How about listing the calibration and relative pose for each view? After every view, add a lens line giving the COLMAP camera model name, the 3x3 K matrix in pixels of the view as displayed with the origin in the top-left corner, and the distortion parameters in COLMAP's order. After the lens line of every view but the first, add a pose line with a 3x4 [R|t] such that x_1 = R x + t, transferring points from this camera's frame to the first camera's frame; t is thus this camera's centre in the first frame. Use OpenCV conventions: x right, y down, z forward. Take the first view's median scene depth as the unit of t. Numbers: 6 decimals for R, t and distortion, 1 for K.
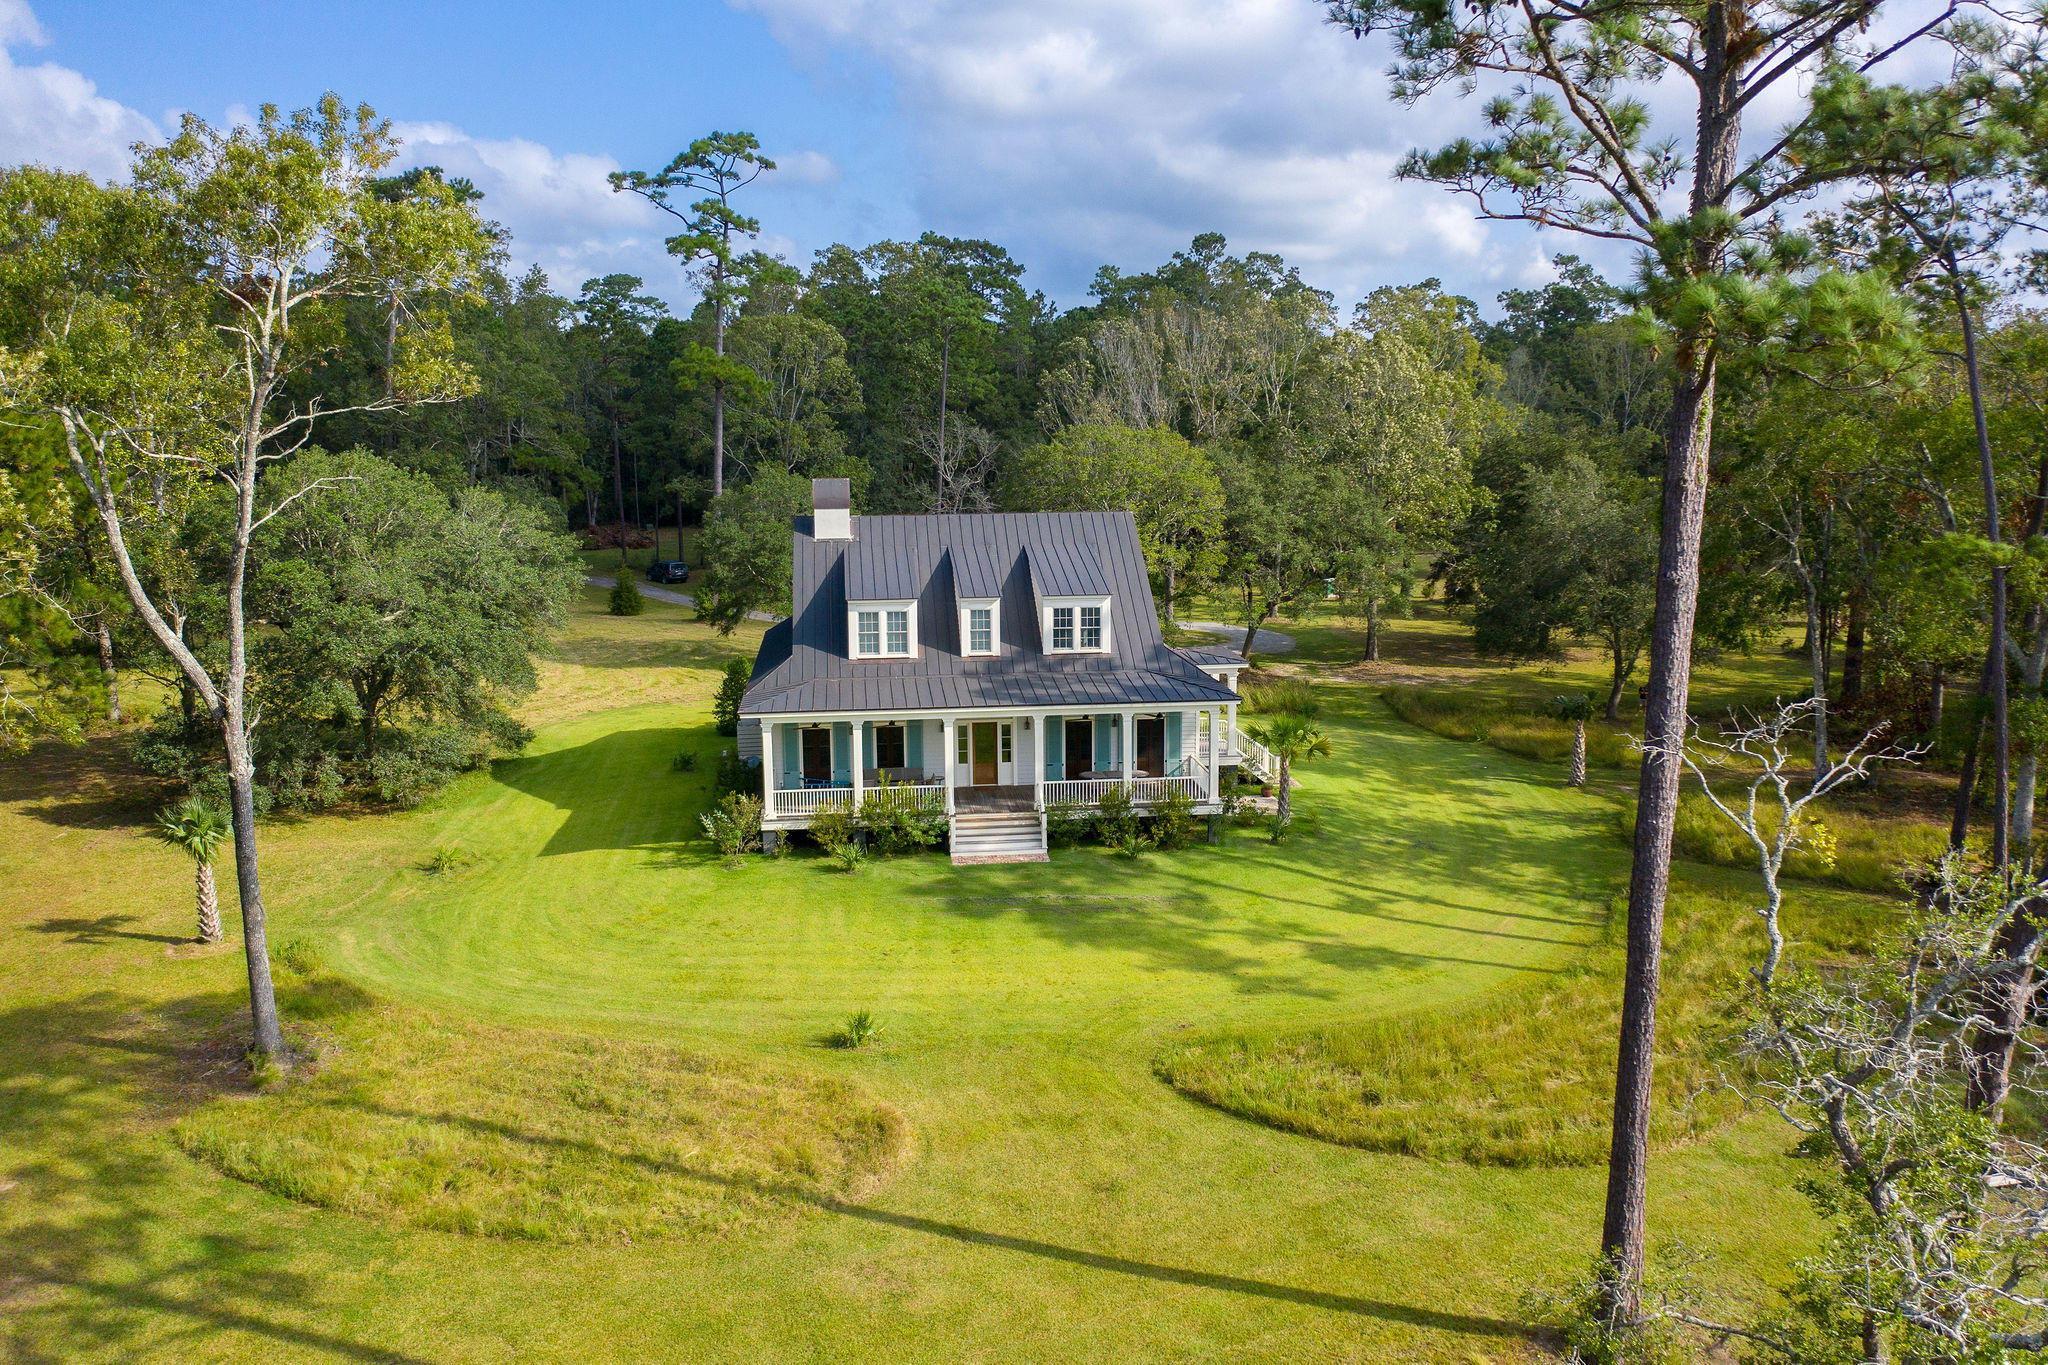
lens RADIAL K [[1613.5, 0, 1019.5], [0, 1613.5, 690.7], [0, 0, 1]] dist [-0.009623, 0.001429]
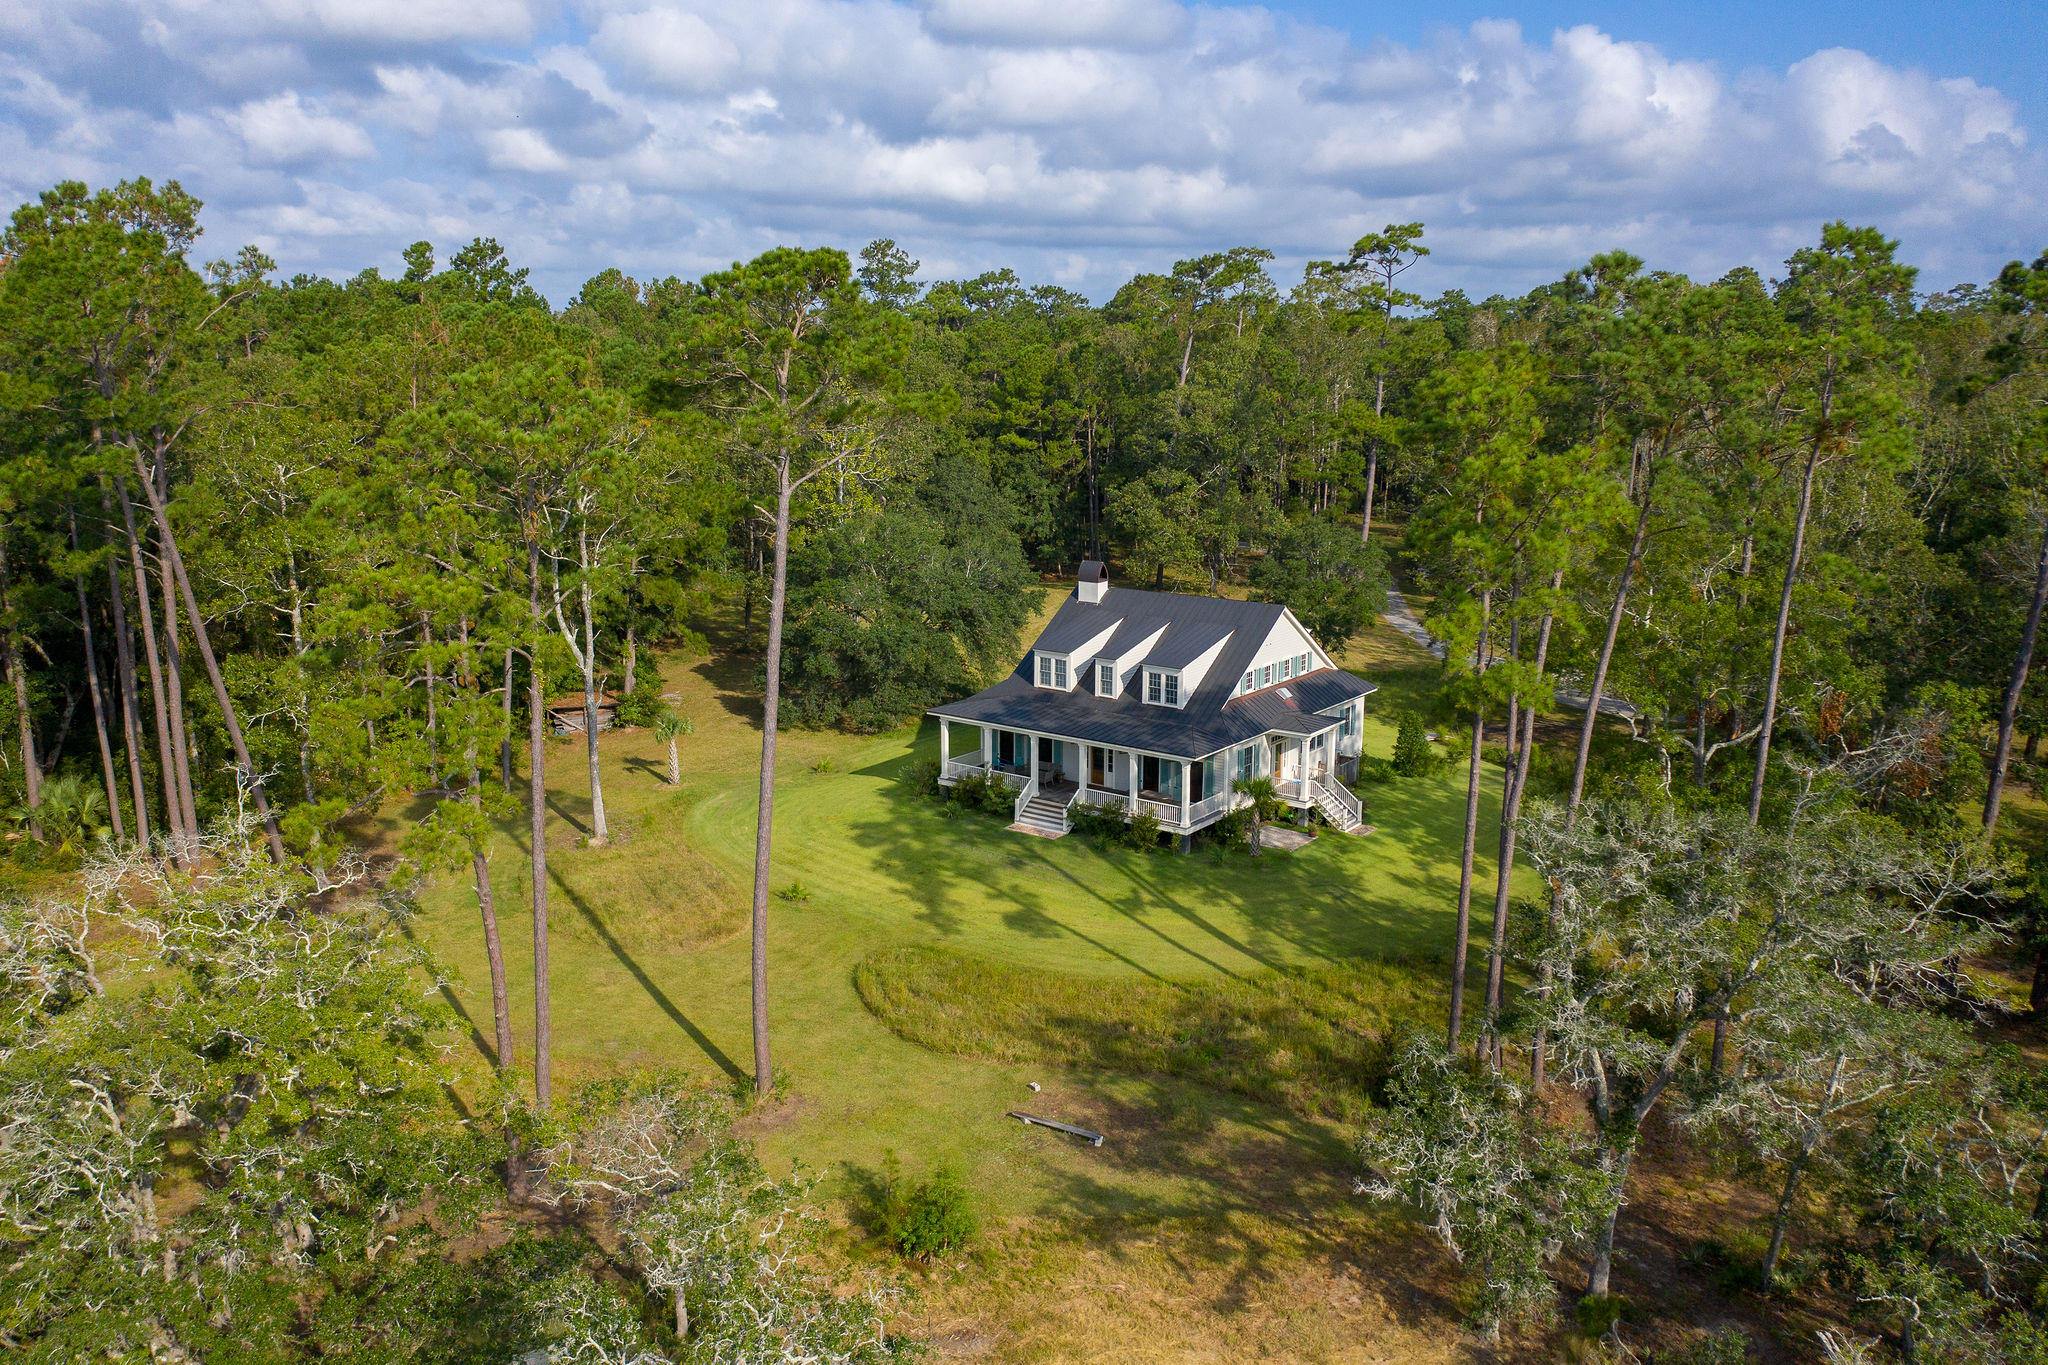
lens RADIAL K [[1613.5, 0, 1019.5], [0, 1613.5, 690.7], [0, 0, 1]] dist [-0.009623, 0.001429]
pose [[0.729487, 0.149544, -0.667447, 0.898696], [-0.120735, 0.988637, 0.089550, -0.150175], [0.673254, 0.015259, 0.739253, -0.135651]]
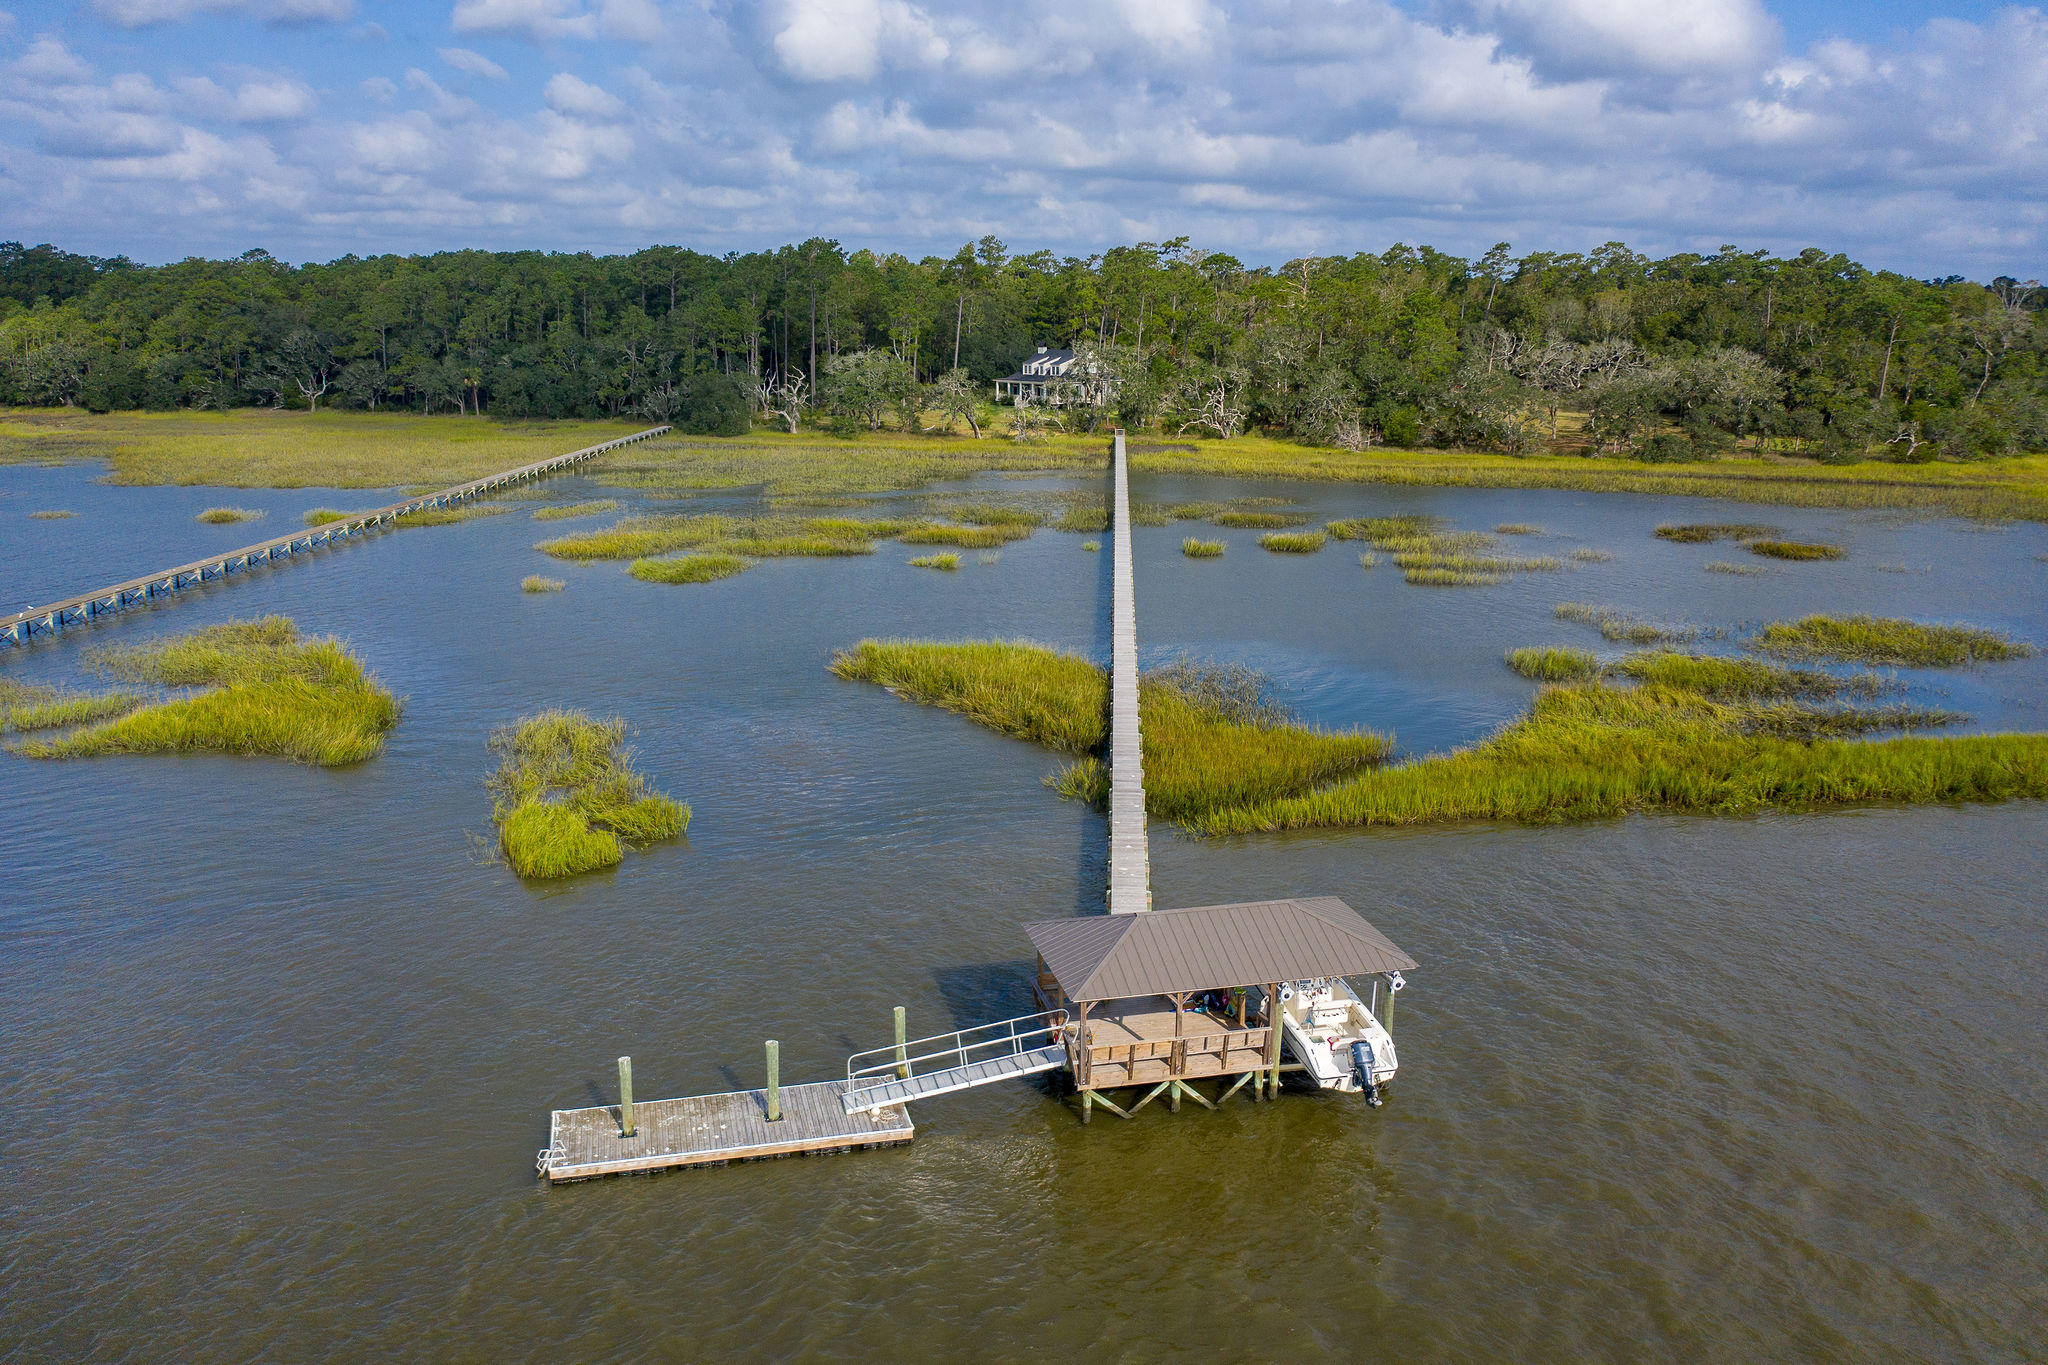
lens RADIAL K [[1604.0, 0, 1012.0], [0, 1604.0, 673.5], [0, 0, 1]] dist [-0.001087, -0.004056]
pose [[0.674327, 0.174941, -0.717411, 3.919344], [-0.135209, 0.984358, 0.112947, 0.368290], [0.725949, 0.020837, 0.687433, -2.721682]]
